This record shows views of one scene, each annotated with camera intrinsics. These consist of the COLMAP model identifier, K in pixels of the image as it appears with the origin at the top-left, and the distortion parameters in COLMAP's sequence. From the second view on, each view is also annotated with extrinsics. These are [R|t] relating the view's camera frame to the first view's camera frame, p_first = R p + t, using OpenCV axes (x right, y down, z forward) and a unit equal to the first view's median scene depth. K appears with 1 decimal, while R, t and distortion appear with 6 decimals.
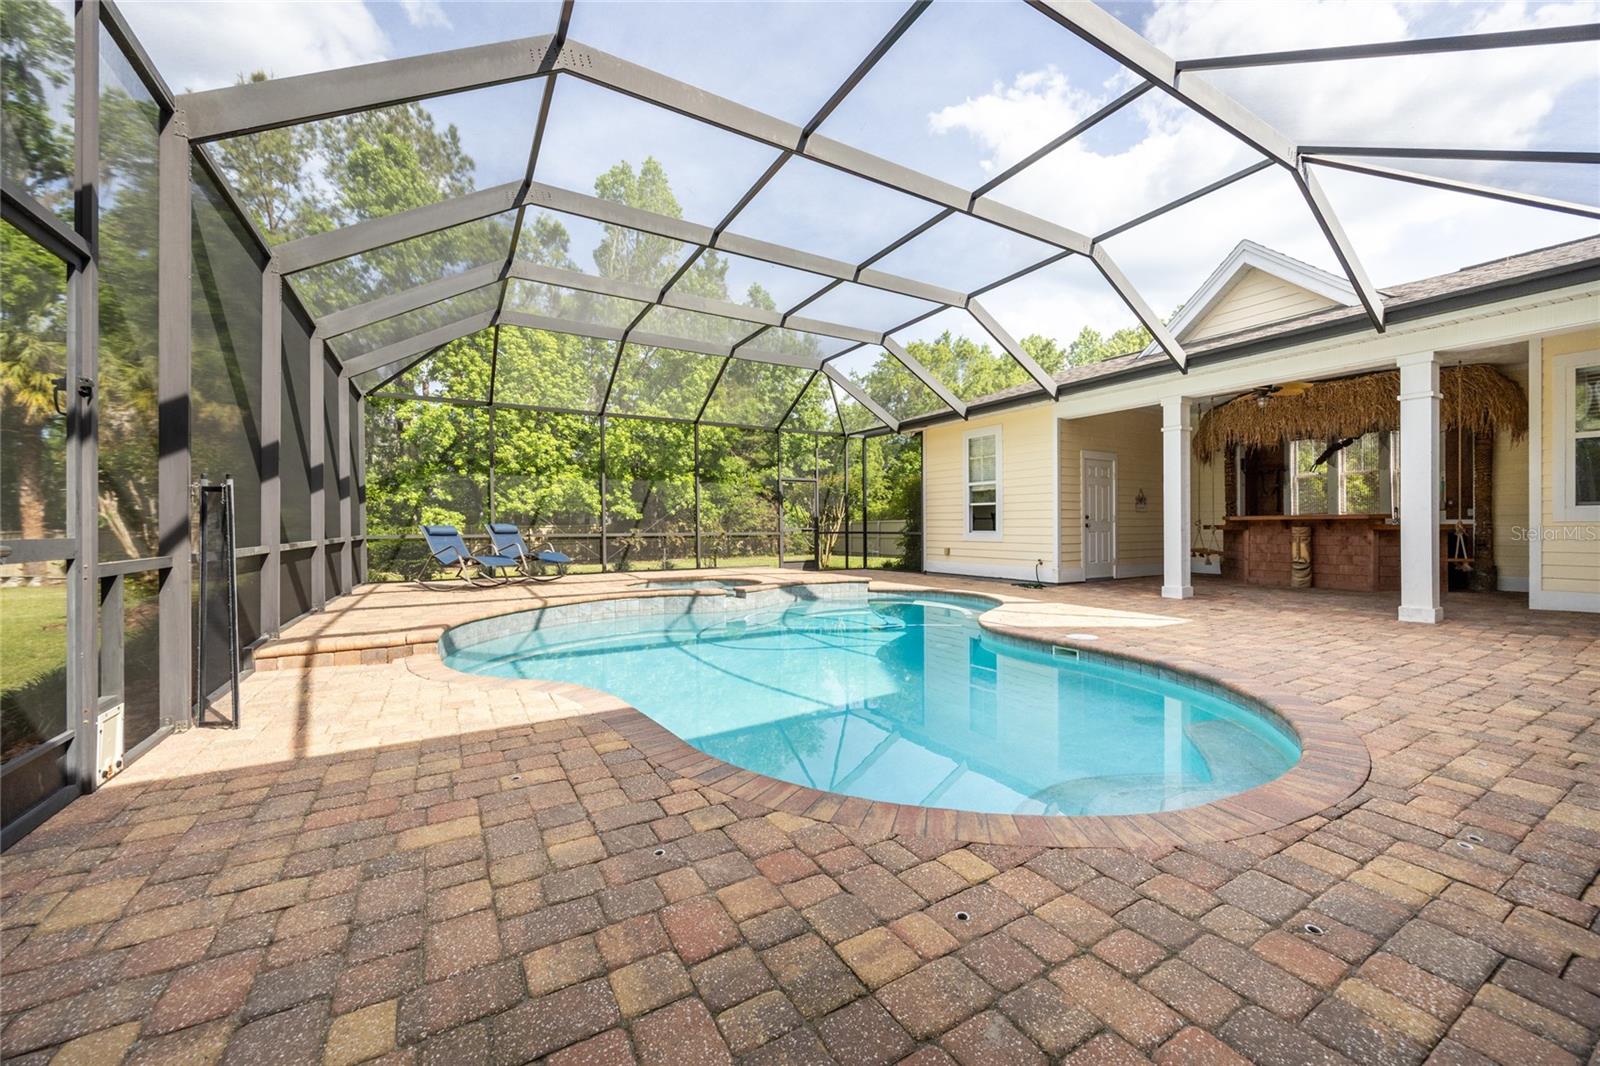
lens RADIAL K [[612.6, 0, 804.5], [0, 612.6, 530.6], [0, 0, 1]] dist [-0.002248, -0.000195]
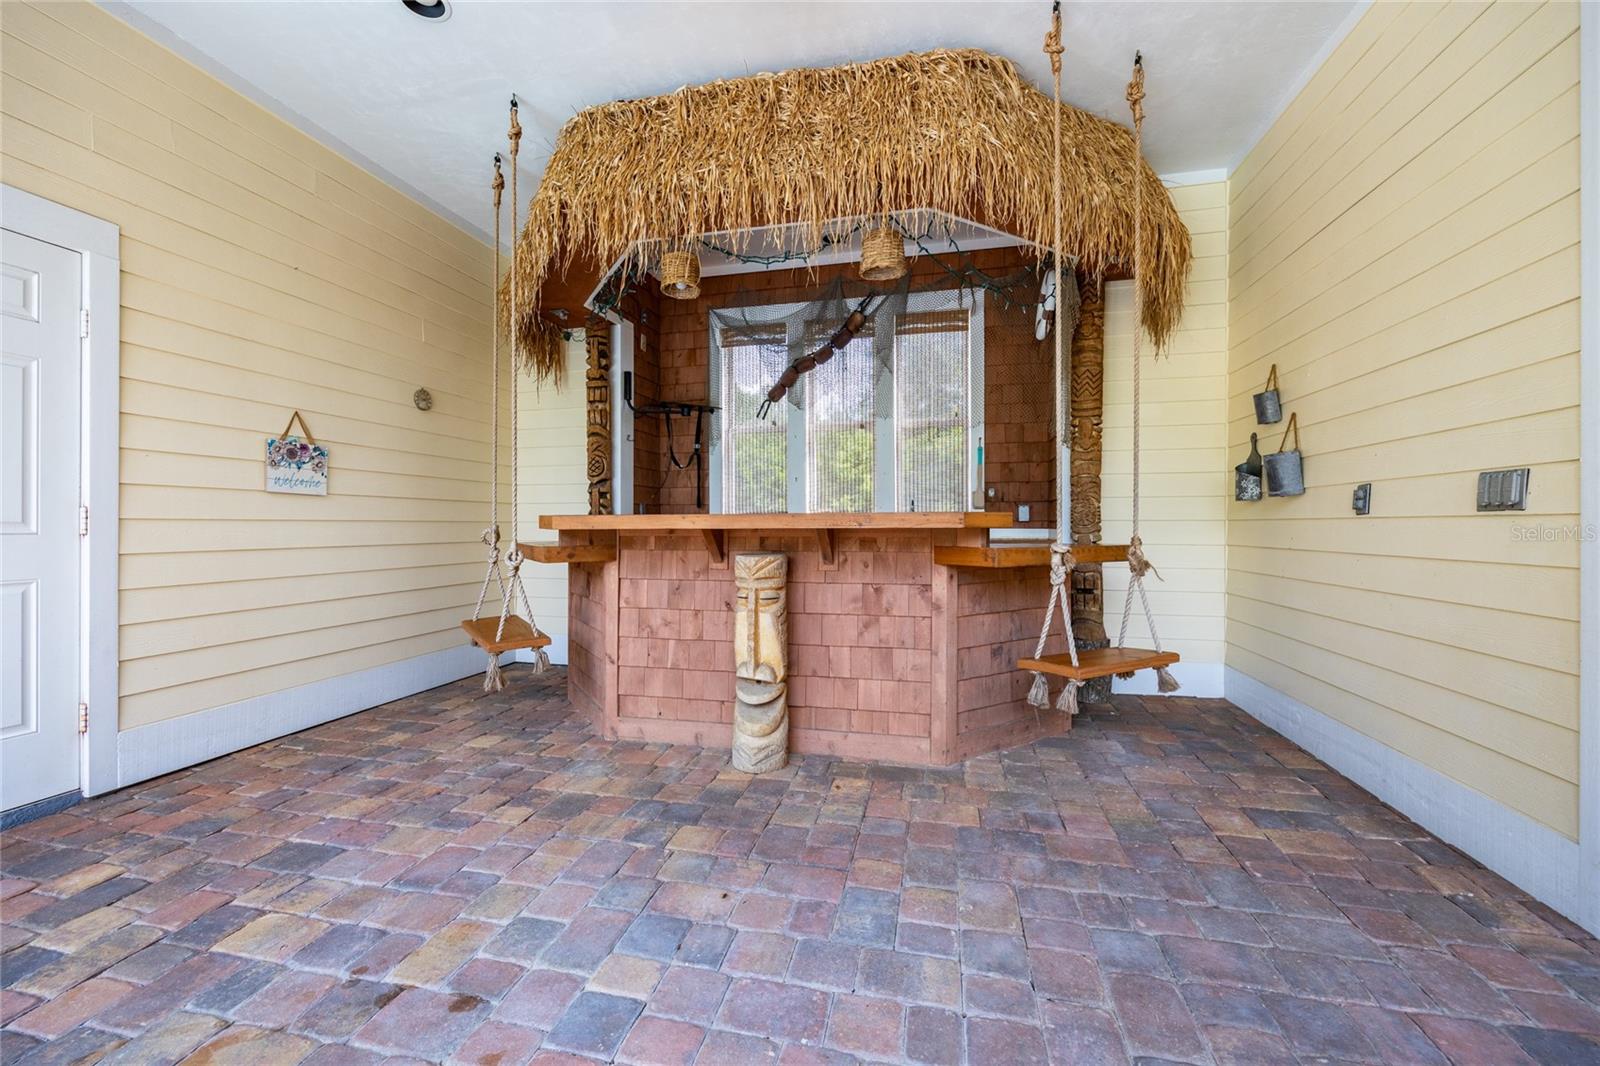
lens RADIAL K [[612.6, 0, 804.5], [0, 612.6, 530.6], [0, 0, 1]] dist [-0.002248, -0.000195]
pose [[0.680054, 0.000336, 0.733162, 0.641350], [0.000534, 0.999999, -0.000954, -0.017822], [-0.733162, 0.001040, 0.680054, 0.822787]]
